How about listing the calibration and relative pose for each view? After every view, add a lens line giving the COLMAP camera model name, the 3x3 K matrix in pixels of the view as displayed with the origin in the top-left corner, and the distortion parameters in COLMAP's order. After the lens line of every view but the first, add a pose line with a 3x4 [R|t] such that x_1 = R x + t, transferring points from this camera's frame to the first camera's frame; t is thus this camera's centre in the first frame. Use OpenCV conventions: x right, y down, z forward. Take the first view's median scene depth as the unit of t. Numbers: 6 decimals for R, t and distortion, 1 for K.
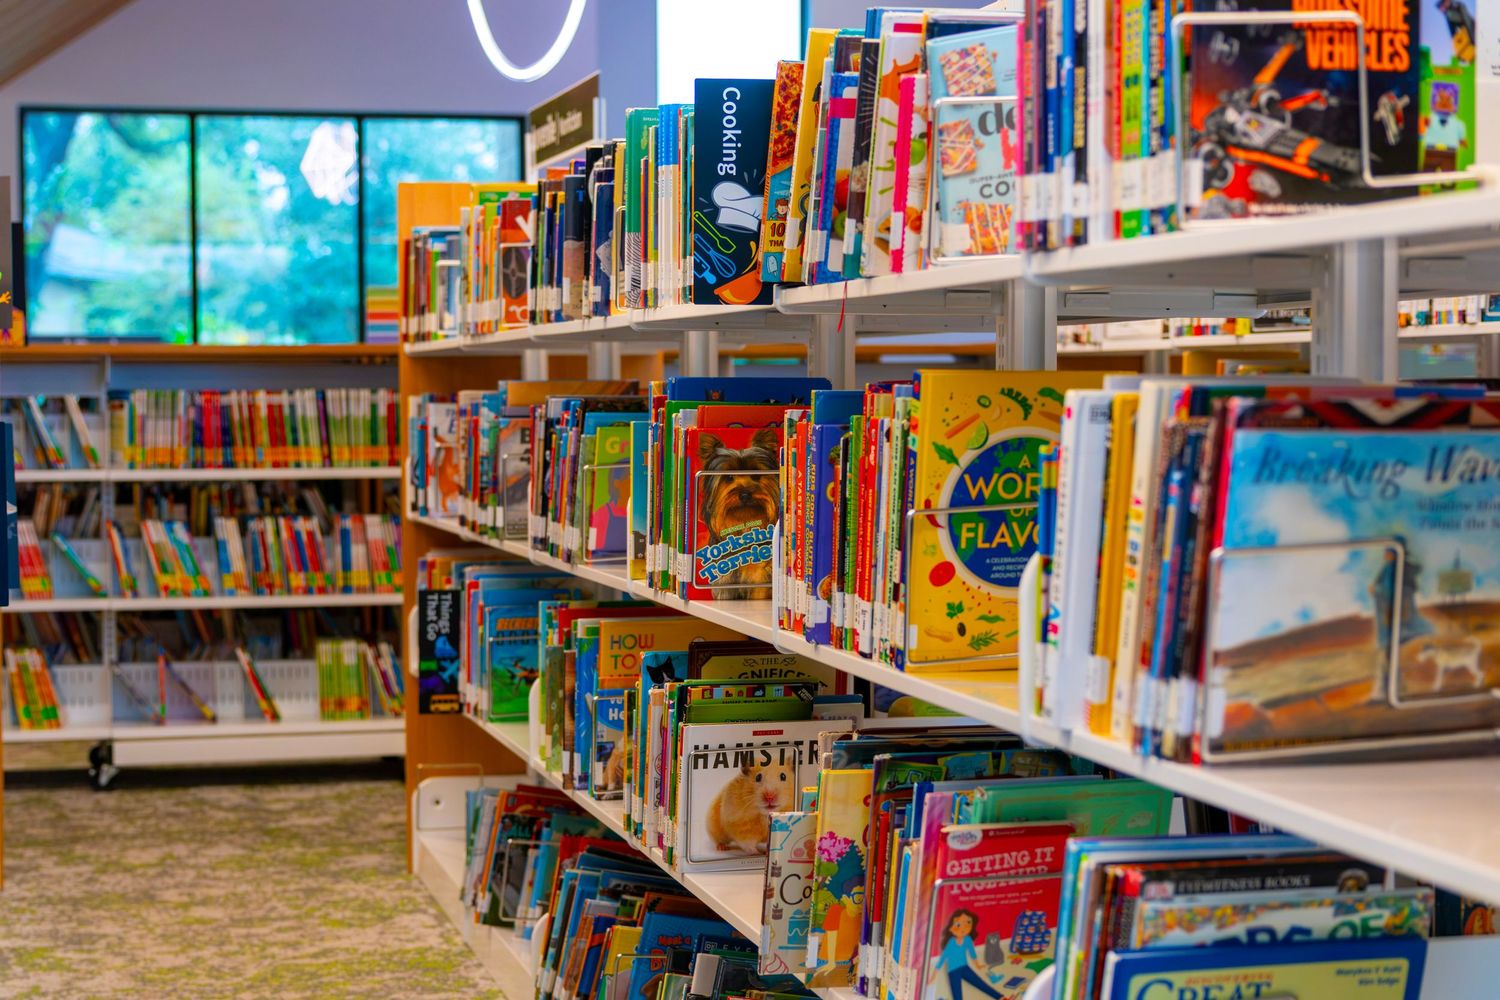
lens RADIAL K [[2899.1, 0, 761.4], [0, 2899.1, 497.2], [0, 0, 1]] dist [0.002833, 0.000000]
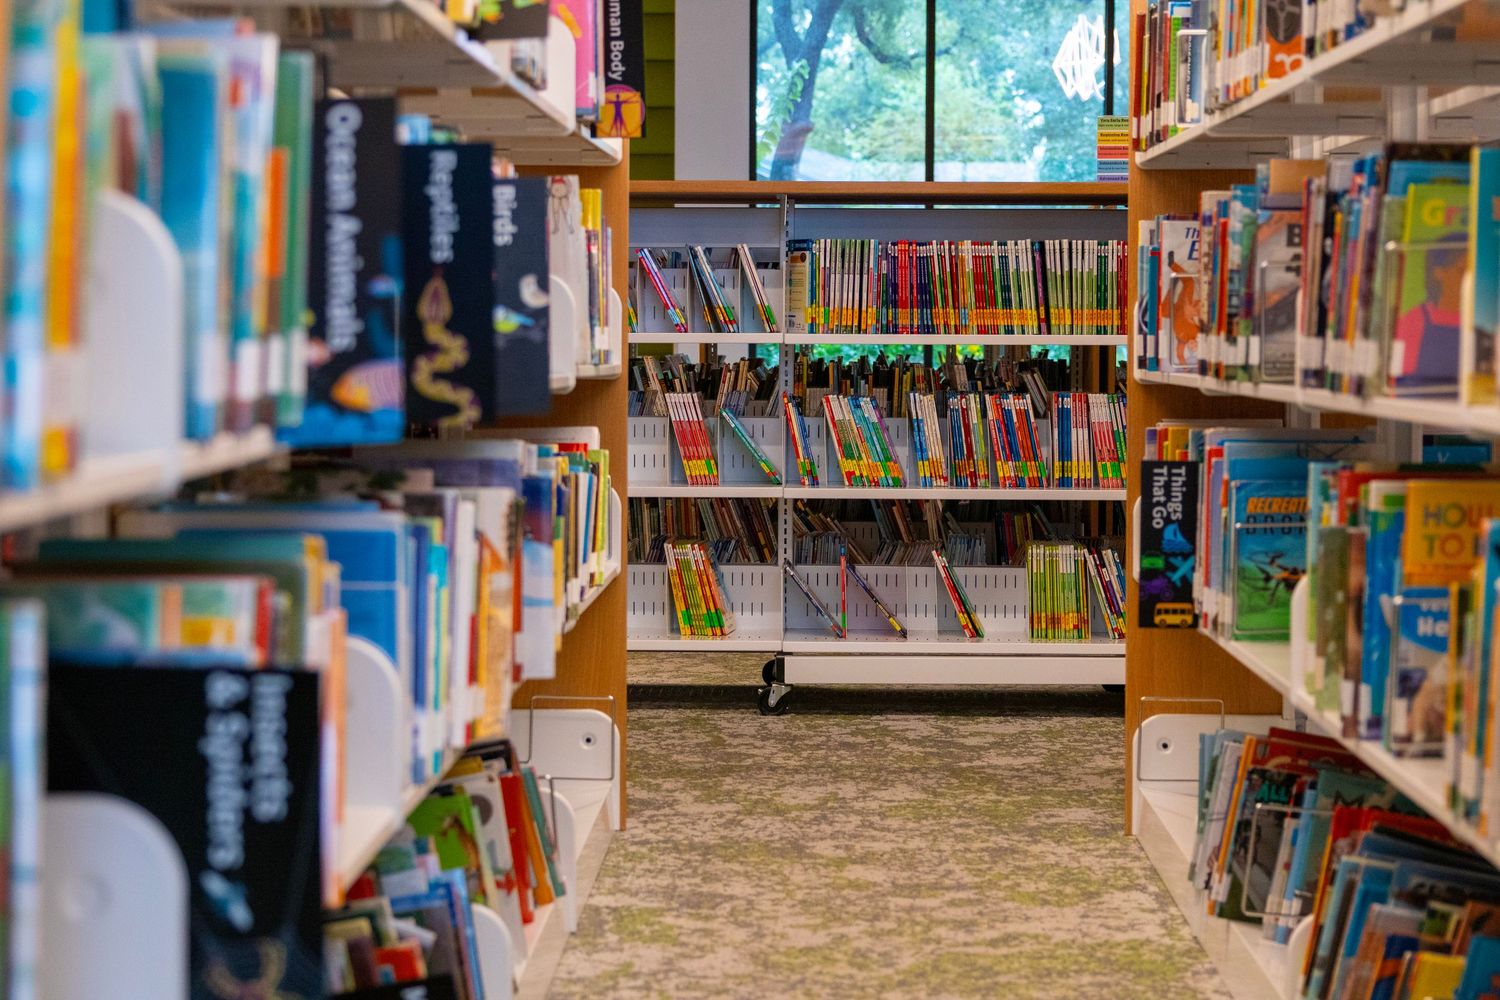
lens RADIAL K [[2899.1, 0, 750.6], [0, 2899.1, 510.3], [0, 0, 1]] dist [0.002833, 0.000000]
pose [[0.965744, 0.024305, -0.258357, -0.027804], [-0.017489, 0.999437, 0.028646, 0.030688], [0.258907, -0.023146, 0.965625, 0.312668]]
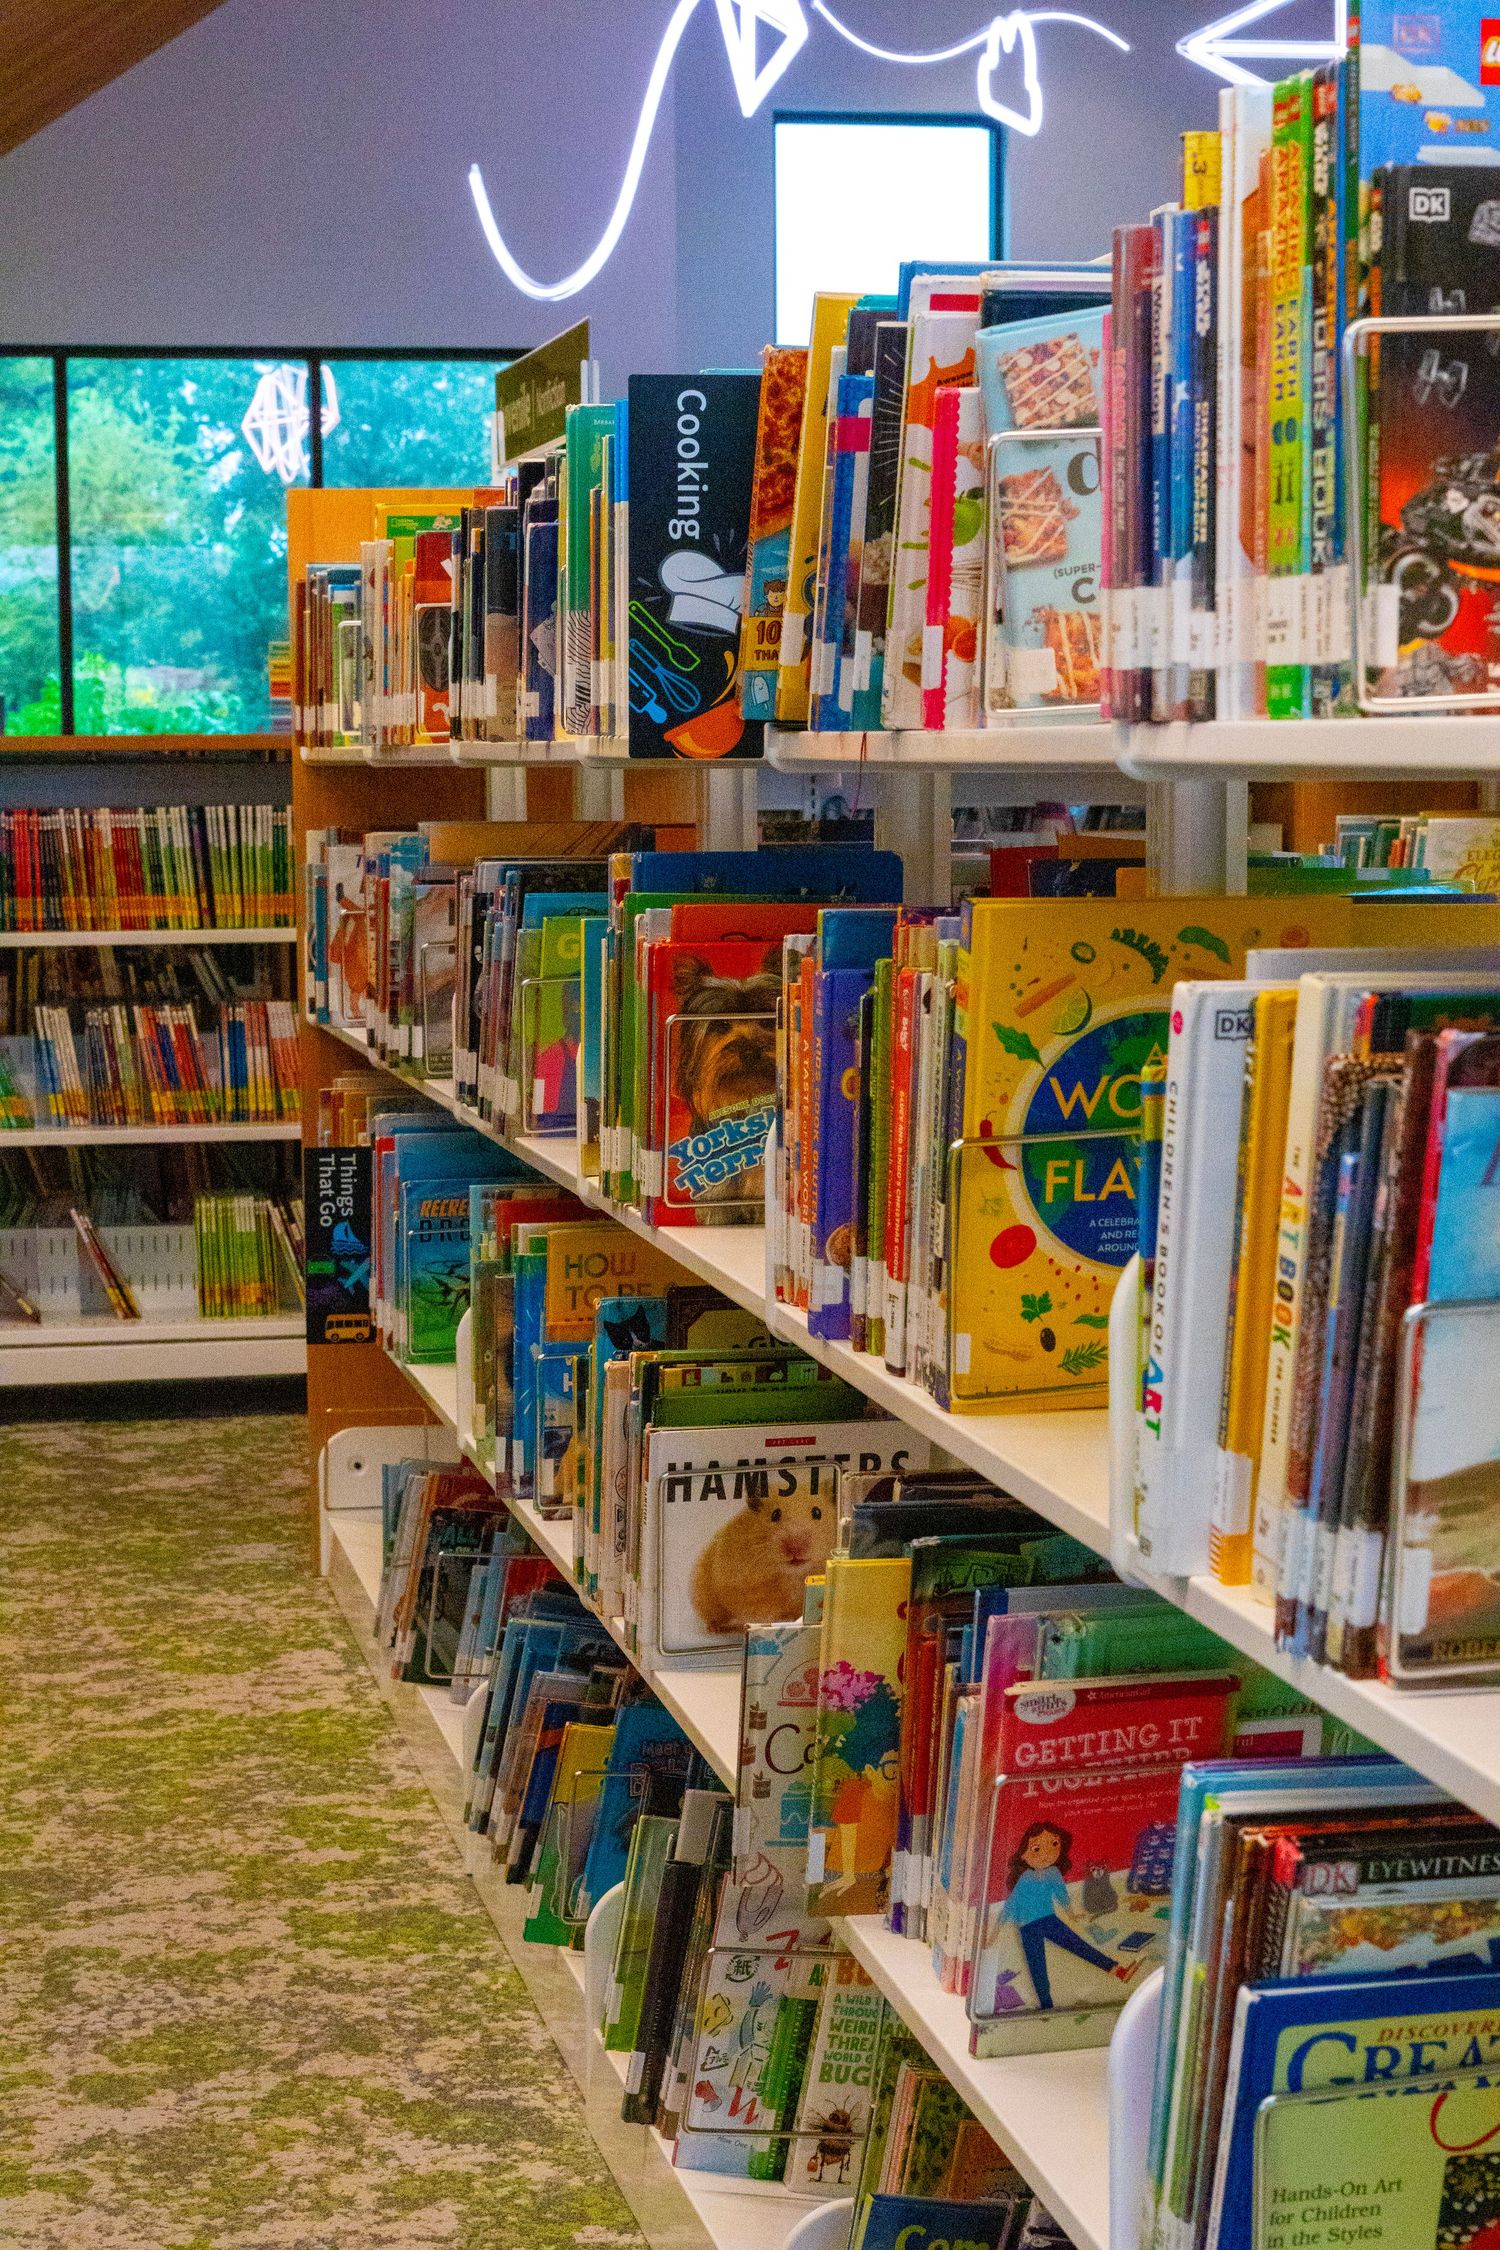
lens RADIAL K [[4348.6, 0, 748.9], [0, 4348.6, 1122.4], [0, 0, 1]] dist [0.002833, 0.000000]
pose [[0.998784, -0.000560, -0.049291, 0.030472], [0.002986, 0.998786, 0.049167, -0.024237], [0.049204, -0.049254, 0.997574, 0.073352]]
